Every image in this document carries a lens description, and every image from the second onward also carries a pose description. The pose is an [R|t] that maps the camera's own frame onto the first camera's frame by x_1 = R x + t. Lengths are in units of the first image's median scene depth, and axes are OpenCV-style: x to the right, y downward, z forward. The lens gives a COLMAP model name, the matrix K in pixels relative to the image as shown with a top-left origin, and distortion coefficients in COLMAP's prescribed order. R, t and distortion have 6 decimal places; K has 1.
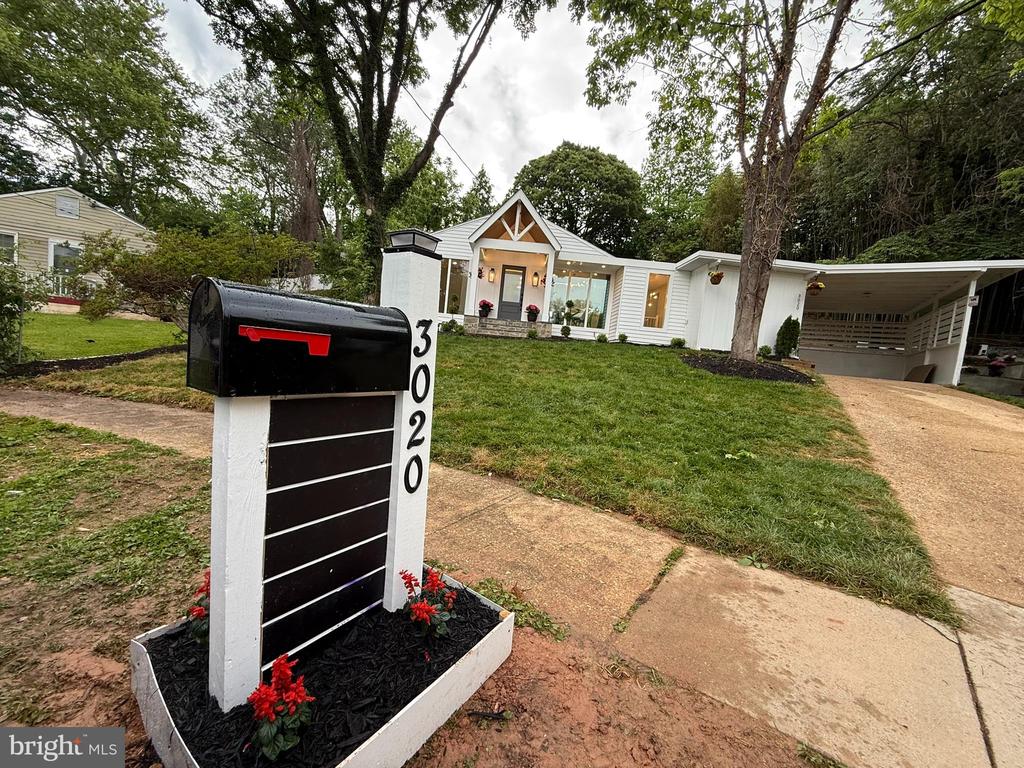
lens RADIAL K [[407.2, 0, 508.0], [0, 407.2, 381.9], [0, 0, 1]] dist [-0.000280, 0.000251]
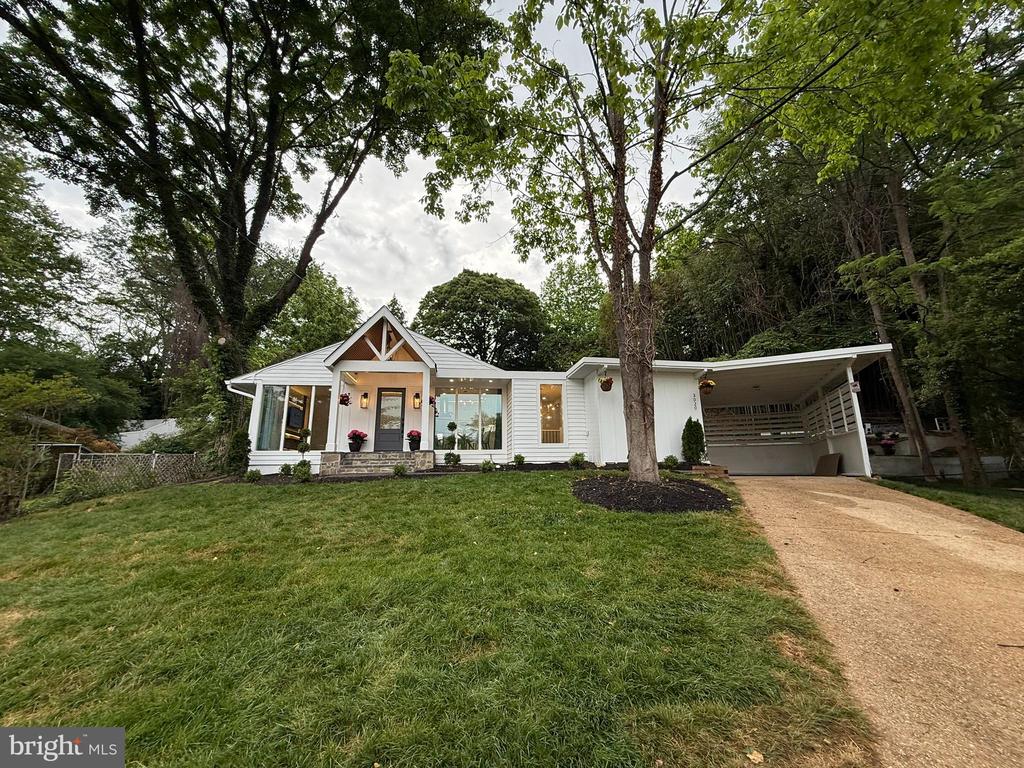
lens RADIAL K [[407.2, 0, 508.4], [0, 407.2, 382.8], [0, 0, 1]] dist [-0.000280, 0.000251]
pose [[0.982553, -0.077153, 0.169226, 0.117059], [0.120313, 0.957539, -0.261998, -0.037509], [-0.141826, 0.277787, 0.950116, 0.135473]]
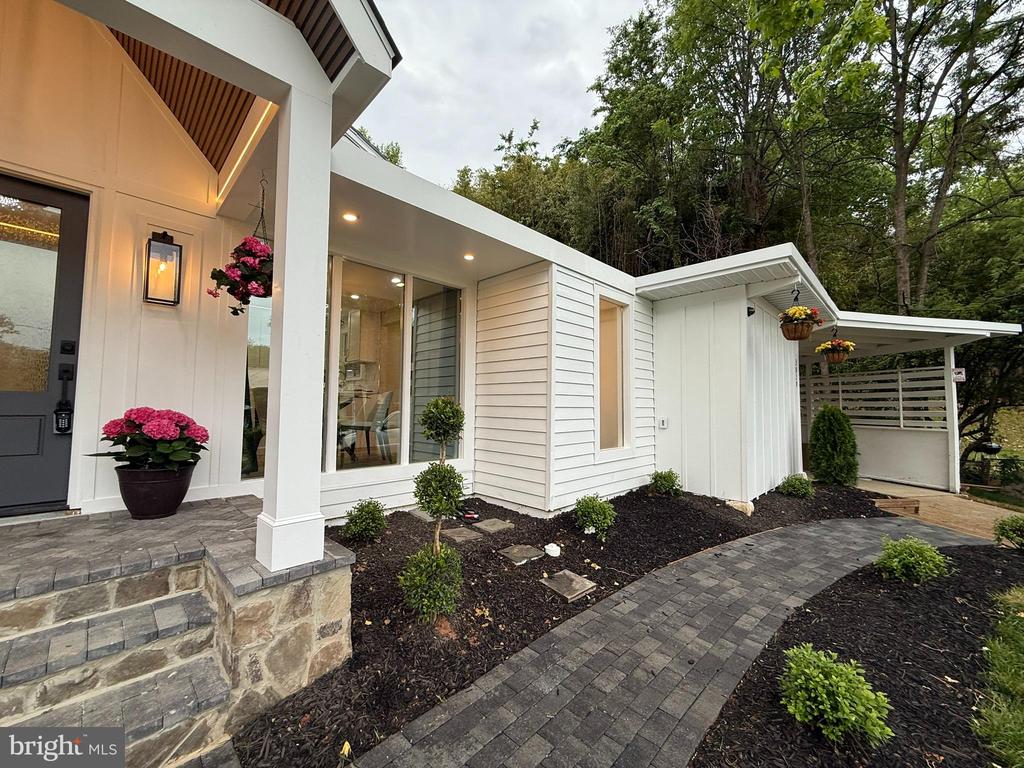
lens RADIAL K [[407.2, 0, 509.3], [0, 407.2, 384.8], [0, 0, 1]] dist [-0.000280, 0.000251]
pose [[0.694076, -0.056397, 0.717690, 0.041260], [0.105770, 0.994097, -0.024172, -0.178900], [-0.712090, 0.092687, 0.695944, 0.768997]]
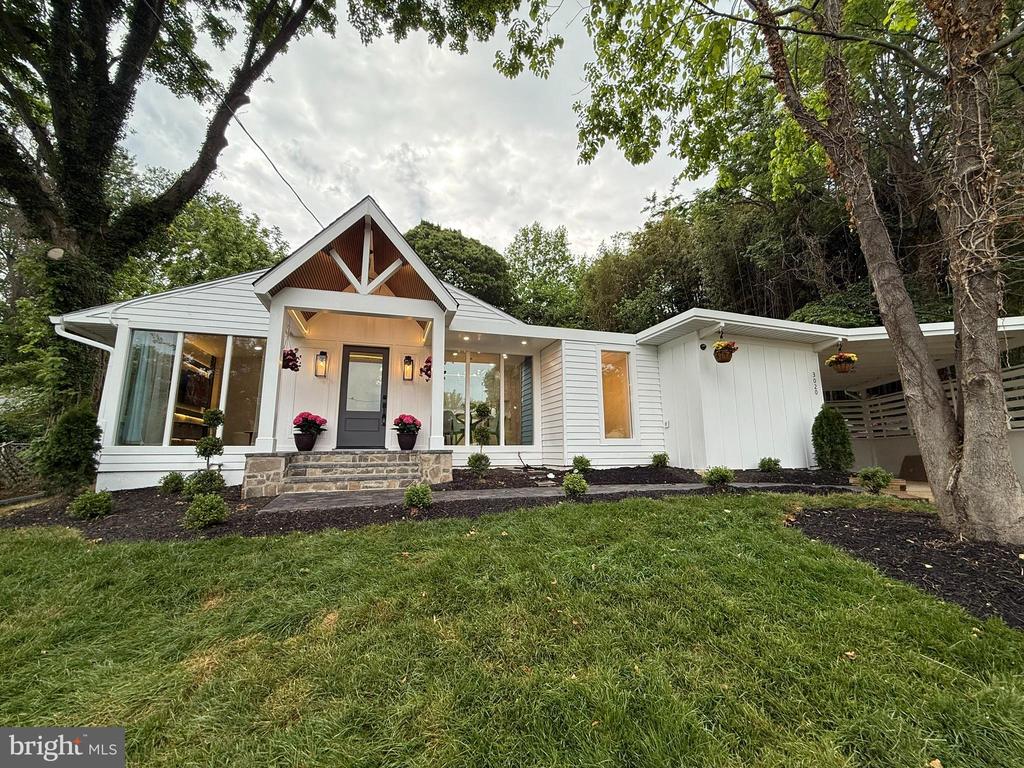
lens RADIAL K [[407.2, 0, 508.4], [0, 407.2, 382.0], [0, 0, 1]] dist [-0.000280, 0.000251]
pose [[0.944453, -0.052337, 0.324453, 0.015923], [0.121850, 0.972639, -0.197801, -0.109273], [-0.305224, 0.226349, 0.924989, 0.458022]]
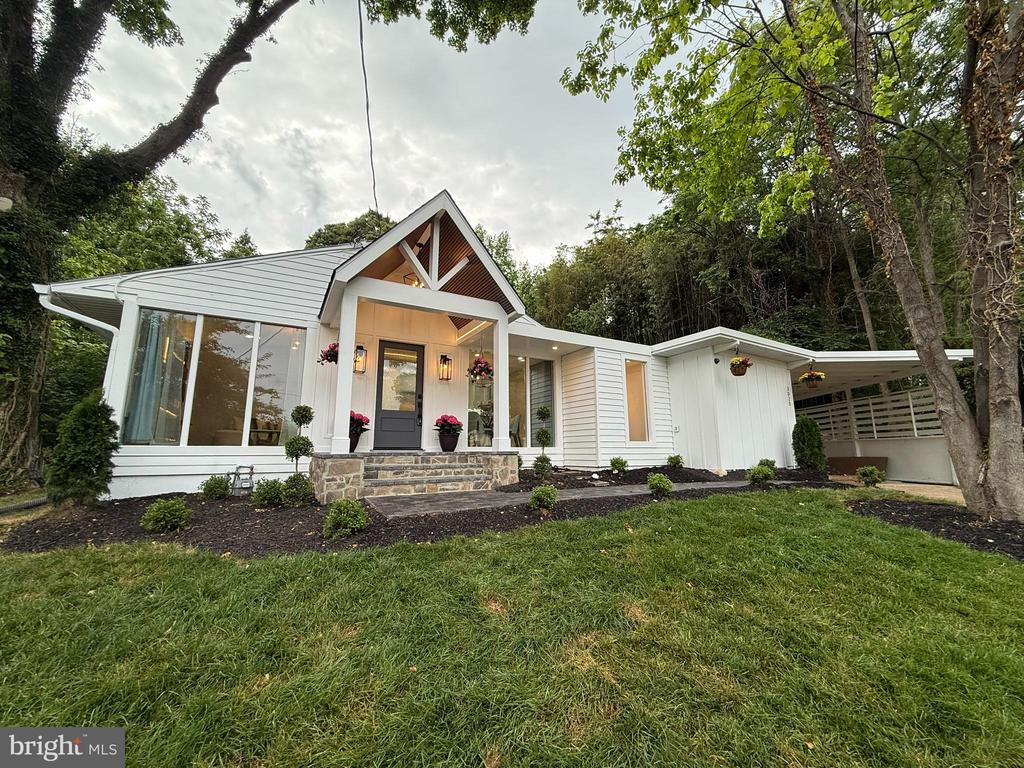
lens RADIAL K [[407.2, 0, 508.8], [0, 407.2, 381.8], [0, 0, 1]] dist [-0.000280, 0.000251]
pose [[0.857377, -0.015540, 0.514454, -0.140033], [0.123471, 0.976566, -0.176275, -0.129490], [-0.499659, 0.214654, 0.839204, 0.515950]]
